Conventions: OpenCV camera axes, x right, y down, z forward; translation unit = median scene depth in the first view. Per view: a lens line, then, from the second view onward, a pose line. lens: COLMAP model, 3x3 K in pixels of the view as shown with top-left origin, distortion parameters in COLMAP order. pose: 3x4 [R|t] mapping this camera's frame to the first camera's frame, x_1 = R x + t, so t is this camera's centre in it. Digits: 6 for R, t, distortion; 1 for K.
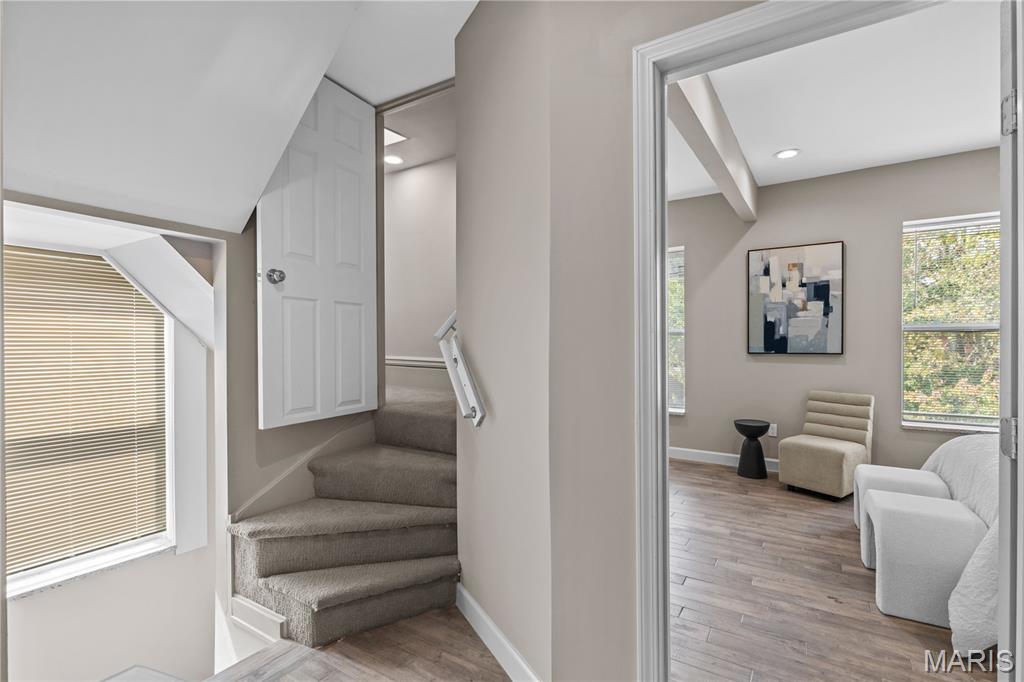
lens RADIAL K [[460.9, 0, 520.0], [0, 460.9, 344.5], [0, 0, 1]] dist [-0.003070, 0.000096]
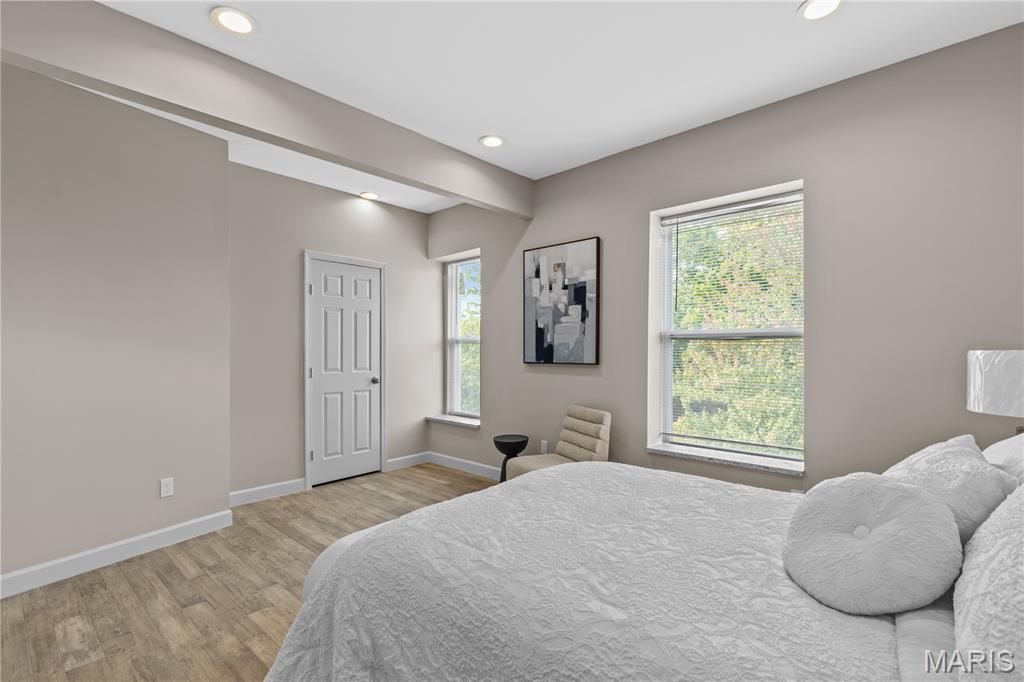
lens RADIAL K [[460.9, 0, 509.6], [0, 460.9, 349.3], [0, 0, 1]] dist [-0.003070, 0.000096]
pose [[0.986874, 0.000040, -0.161492, 0.650952], [-0.000340, 0.999998, -0.001830, -0.006552], [0.161492, 0.001861, 0.986872, 0.095585]]
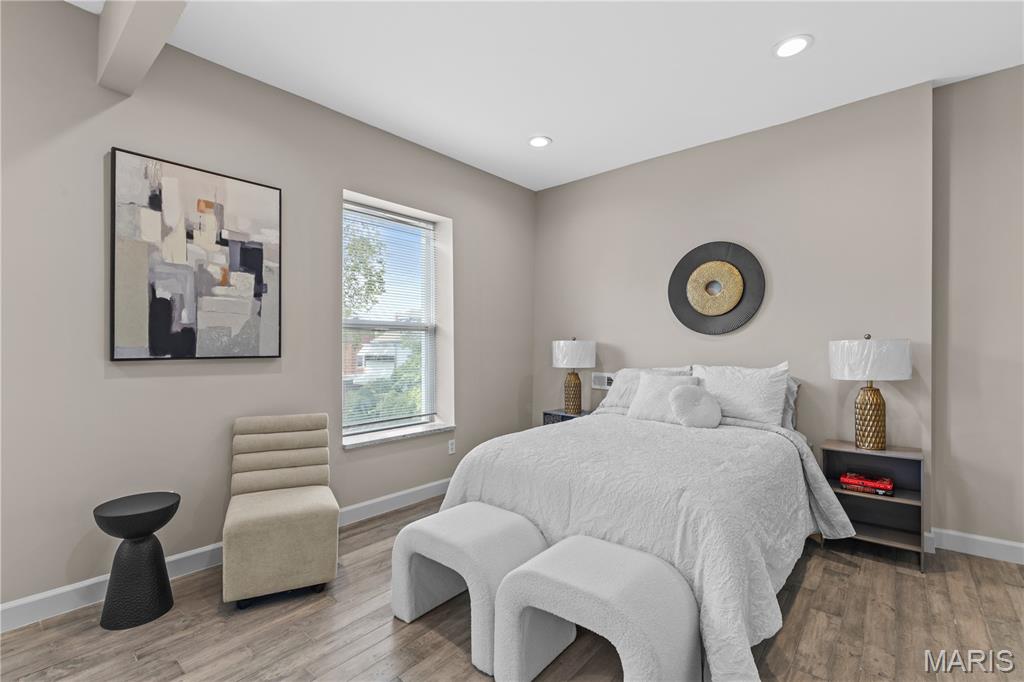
lens RADIAL K [[460.9, 0, 516.5], [0, 460.9, 342.8], [0, 0, 1]] dist [-0.003070, 0.000096]
pose [[0.123601, 0.005440, 0.992317, 0.075087], [0.001596, 0.999983, -0.005681, 0.004087], [-0.992331, 0.002286, 0.123590, 0.551952]]
